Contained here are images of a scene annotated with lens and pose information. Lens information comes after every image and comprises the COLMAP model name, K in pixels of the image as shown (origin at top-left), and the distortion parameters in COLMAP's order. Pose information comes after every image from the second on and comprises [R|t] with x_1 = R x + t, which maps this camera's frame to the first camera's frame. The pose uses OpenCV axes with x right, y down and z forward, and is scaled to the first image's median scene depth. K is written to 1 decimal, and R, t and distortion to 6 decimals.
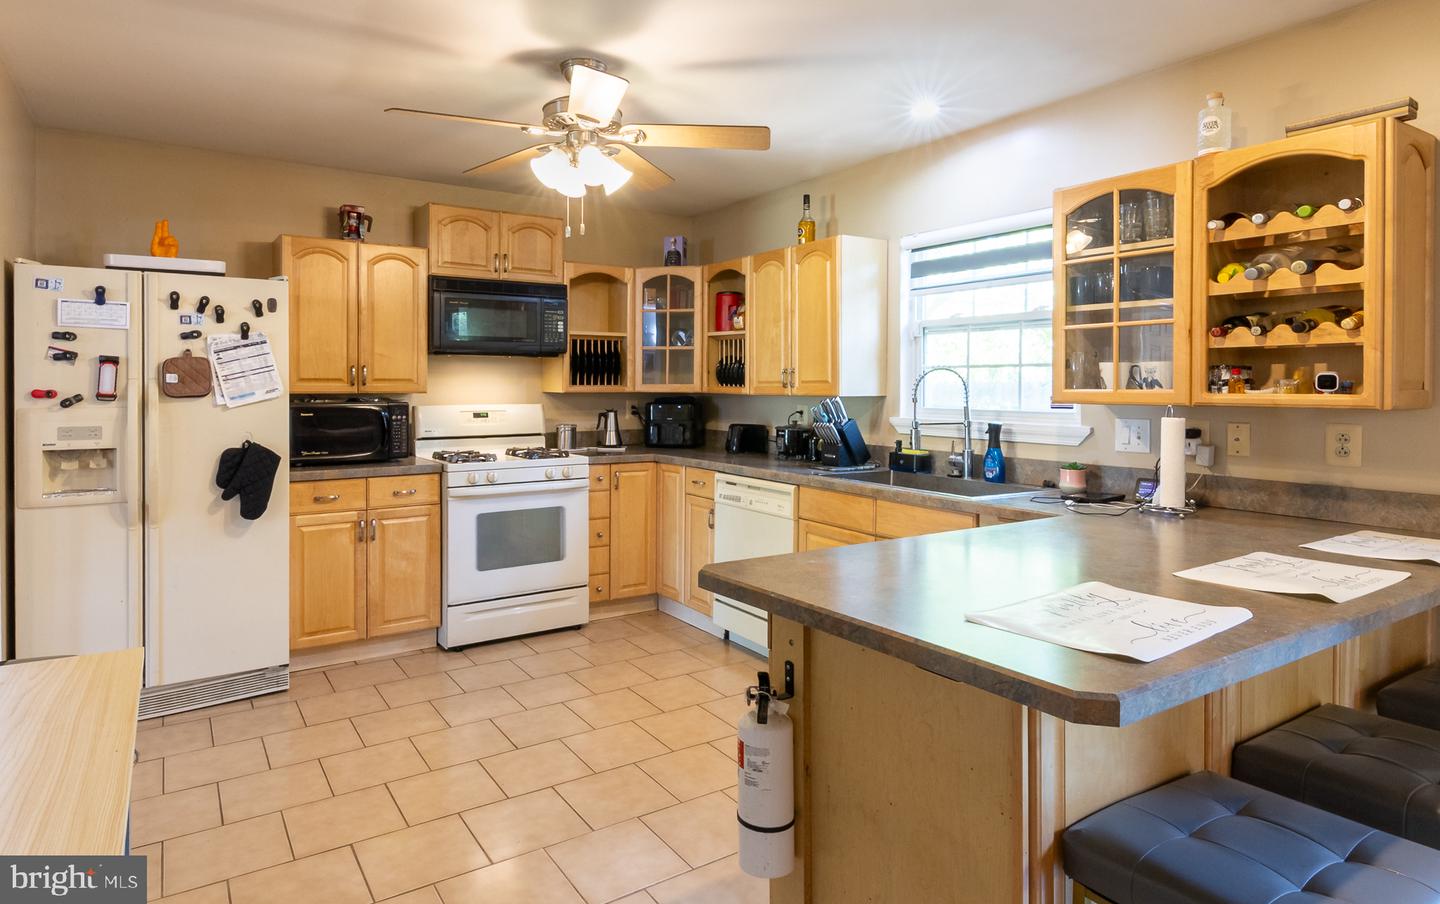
lens RADIAL K [[773.0, 0, 596.1], [0, 773.0, 396.8], [0, 0, 1]] dist [0.007747, -0.003685]
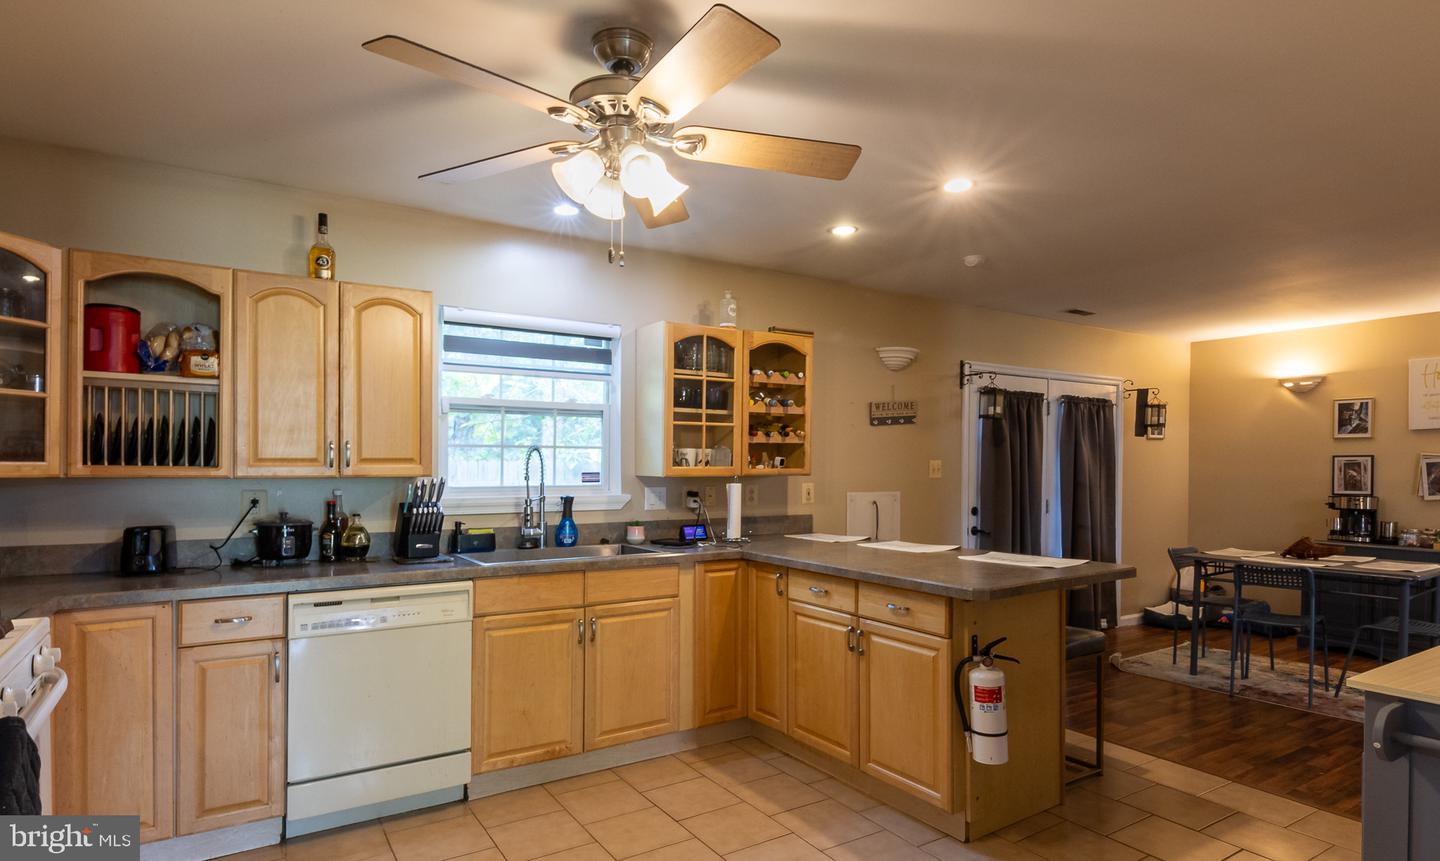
lens RADIAL K [[732.1, 0, 849.4], [0, 732.1, 474.4], [0, 0, 1]] dist [0.001218, 0.000321]
pose [[-0.103000, -0.017949, 0.994519, -0.575961], [0.011329, 0.999751, 0.019217, -0.014039], [-0.994617, 0.013246, -0.102771, 0.641730]]
